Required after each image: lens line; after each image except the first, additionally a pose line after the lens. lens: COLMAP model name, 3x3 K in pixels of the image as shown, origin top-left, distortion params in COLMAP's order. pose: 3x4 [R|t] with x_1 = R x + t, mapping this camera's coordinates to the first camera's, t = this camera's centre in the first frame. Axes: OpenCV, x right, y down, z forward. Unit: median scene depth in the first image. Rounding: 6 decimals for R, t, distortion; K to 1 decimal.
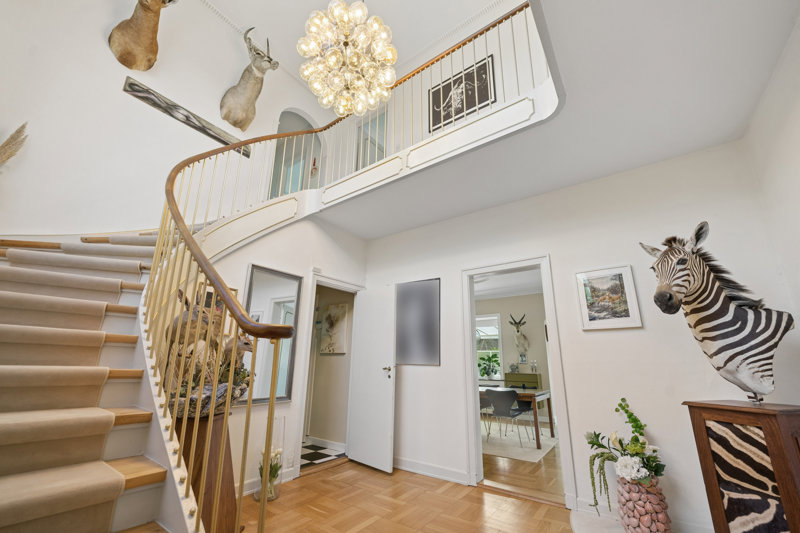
lens RADIAL K [[308.4, 0, 398.6], [0, 308.4, 282.5], [0, 0, 1]] dist [-0.003914, 0.000006]
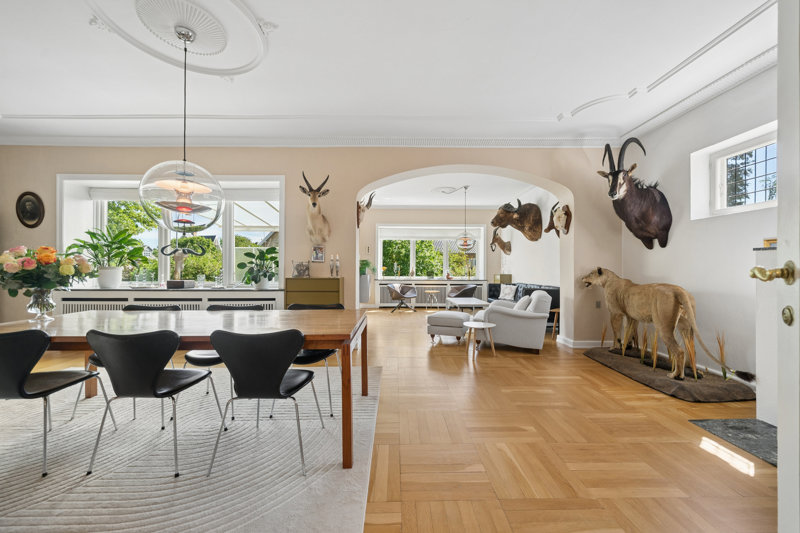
lens RADIAL K [[308.4, 0, 395.0], [0, 308.4, 267.9], [0, 0, 1]] dist [-0.003914, 0.000006]
pose [[0.805623, -0.014731, 0.592245, 0.334197], [-0.138870, 0.967142, 0.212959, 0.247155], [-0.575922, -0.253810, 0.777106, 0.873753]]
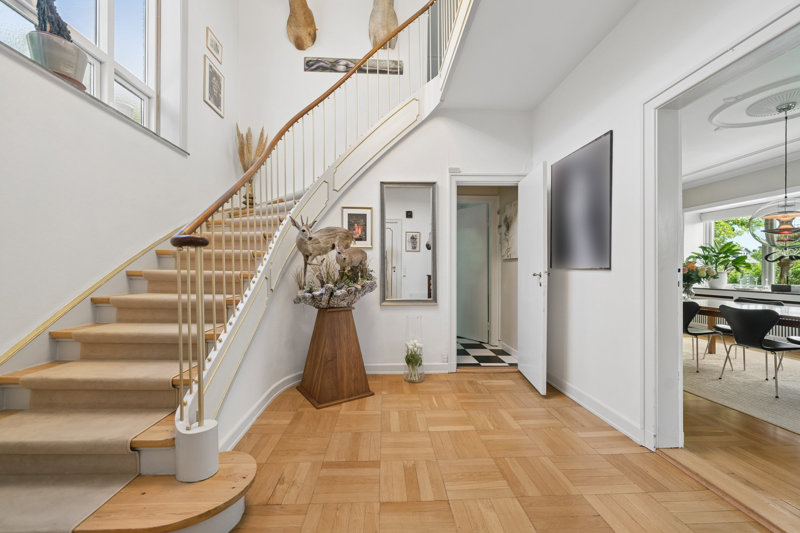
lens RADIAL K [[308.4, 0, 405.3], [0, 308.4, 269.8], [0, 0, 1]] dist [-0.003914, 0.000006]
pose [[0.637726, -0.014241, -0.770132, 0.340959], [0.200611, 0.968395, 0.148213, 0.081433], [0.743681, -0.249016, 0.620427, 0.257565]]
